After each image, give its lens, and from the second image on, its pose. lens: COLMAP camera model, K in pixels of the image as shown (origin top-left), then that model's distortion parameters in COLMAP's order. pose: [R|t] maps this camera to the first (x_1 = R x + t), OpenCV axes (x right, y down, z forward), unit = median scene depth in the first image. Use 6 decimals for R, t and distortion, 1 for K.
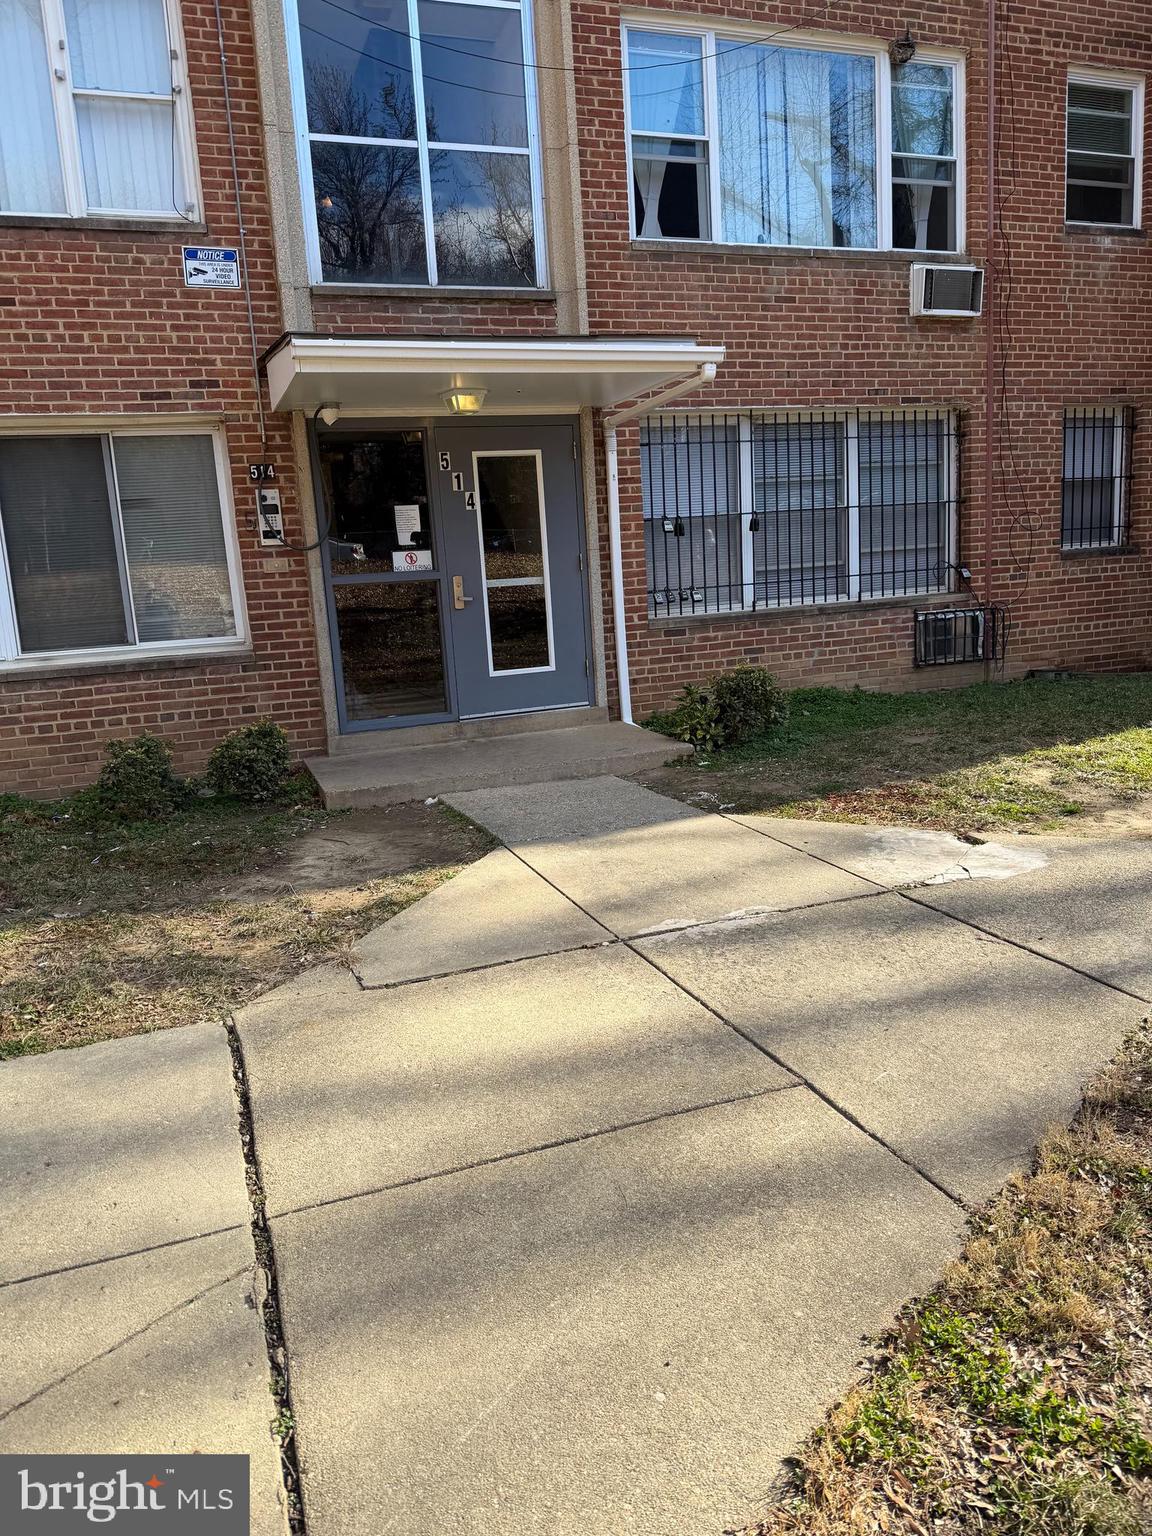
lens RADIAL K [[1095.7, 0, 576.0], [0, 1095.7, 768.0], [0, 0, 1]] dist [0.049911, -0.035900]
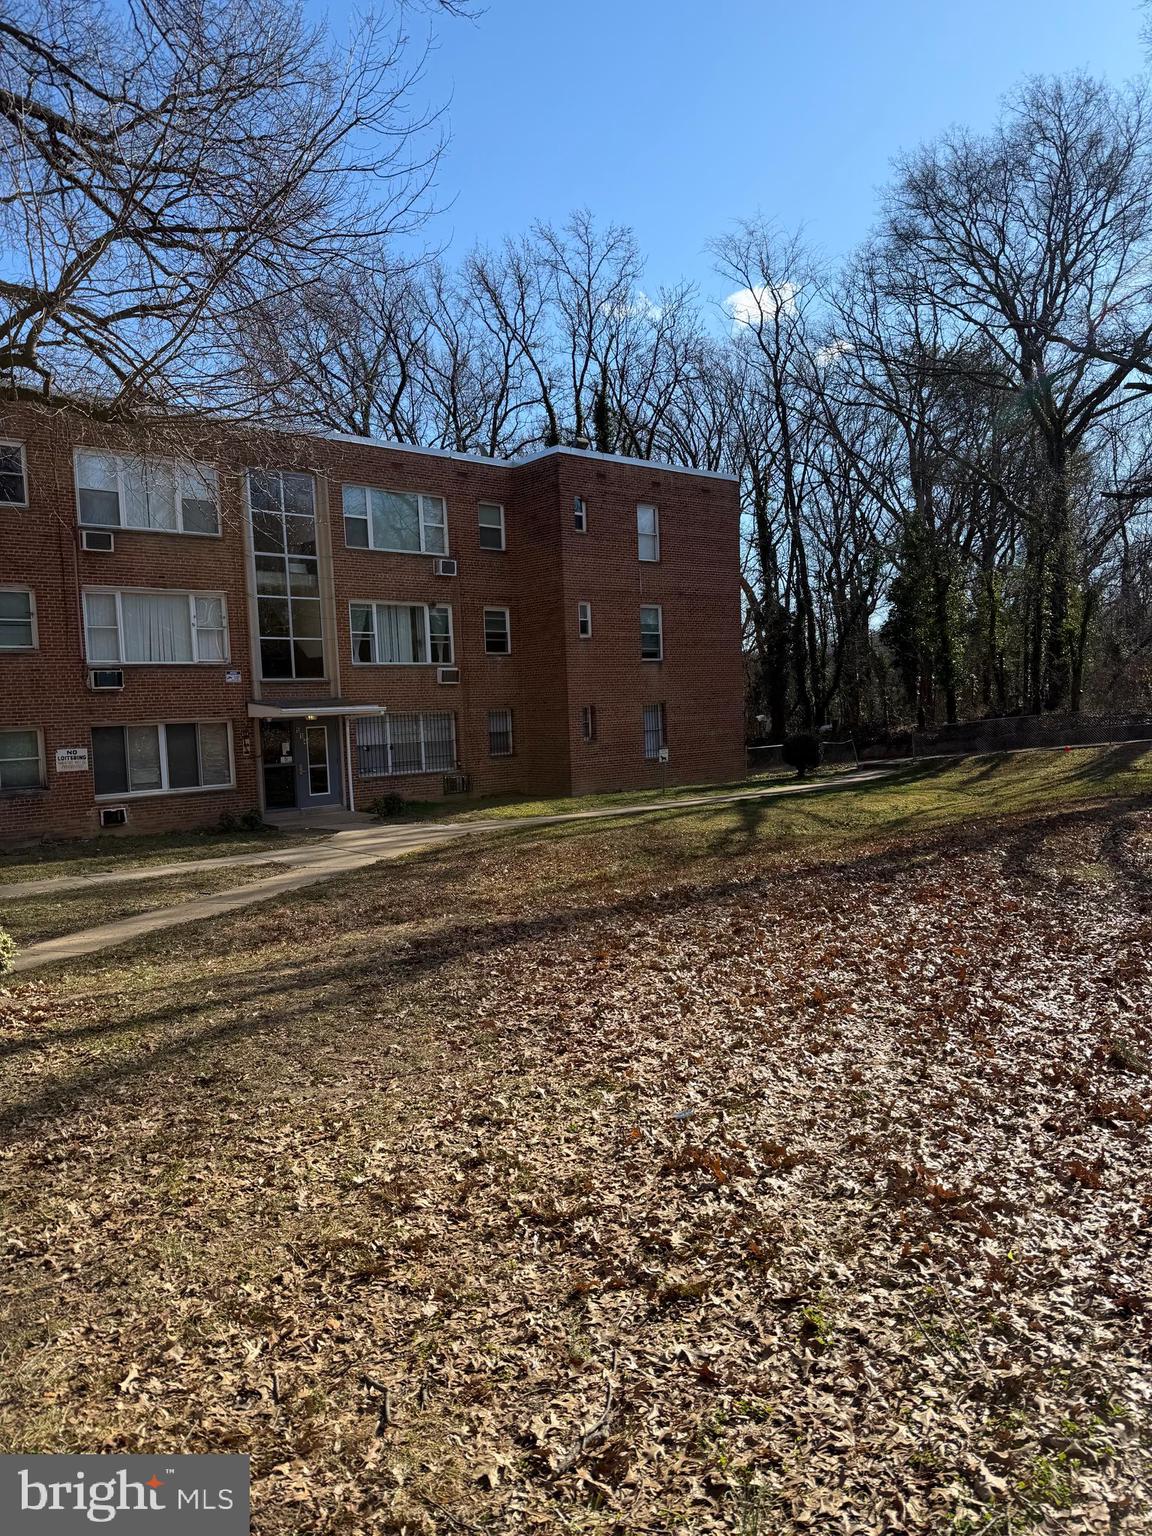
lens RADIAL K [[1095.7, 0, 576.0], [0, 1095.7, 768.0], [0, 0, 1]] dist [0.049911, -0.035900]
pose [[0.933961, 0.002476, 0.357367, -0.493675], [0.048626, 0.989796, -0.133941, 0.297240], [-0.354052, 0.142473, 0.924310, -2.198961]]
